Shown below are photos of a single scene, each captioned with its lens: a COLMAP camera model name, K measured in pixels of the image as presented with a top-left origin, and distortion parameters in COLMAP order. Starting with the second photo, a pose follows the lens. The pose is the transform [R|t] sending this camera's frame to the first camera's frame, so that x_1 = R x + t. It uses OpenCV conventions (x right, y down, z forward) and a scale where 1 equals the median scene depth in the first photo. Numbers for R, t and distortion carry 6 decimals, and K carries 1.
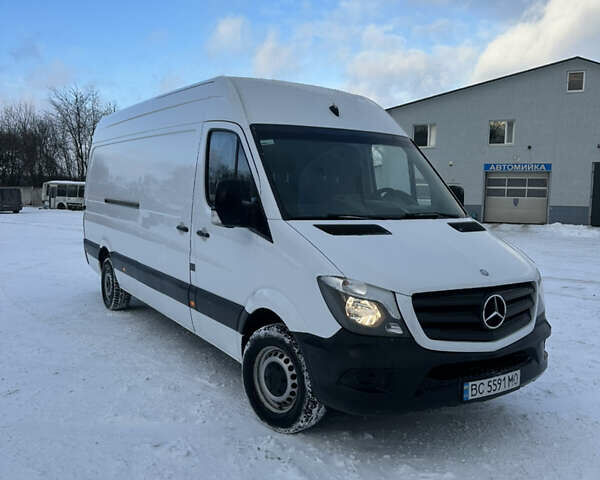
lens RADIAL K [[492.4, 0, 298.9], [0, 492.4, 254.3], [0, 0, 1]] dist [0.163700, -0.248782]
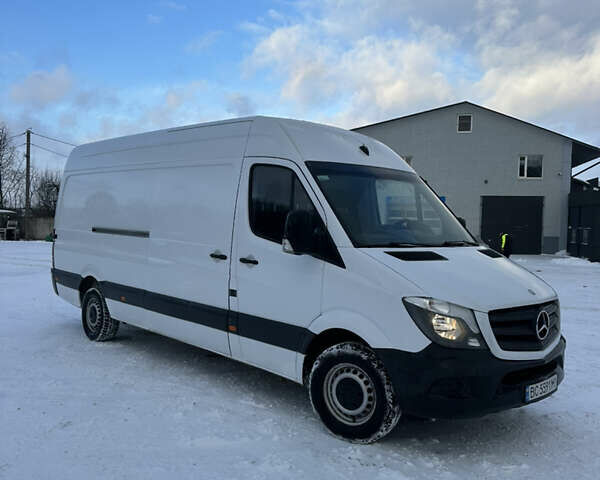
lens RADIAL K [[492.4, 0, 298.9], [0, 492.4, 254.3], [0, 0, 1]] dist [0.163700, -0.248782]
pose [[0.984282, -0.003909, 0.176562, -0.350748], [0.013942, 0.998355, -0.055619, 0.005629], [-0.176054, 0.057206, 0.982717, -0.070368]]
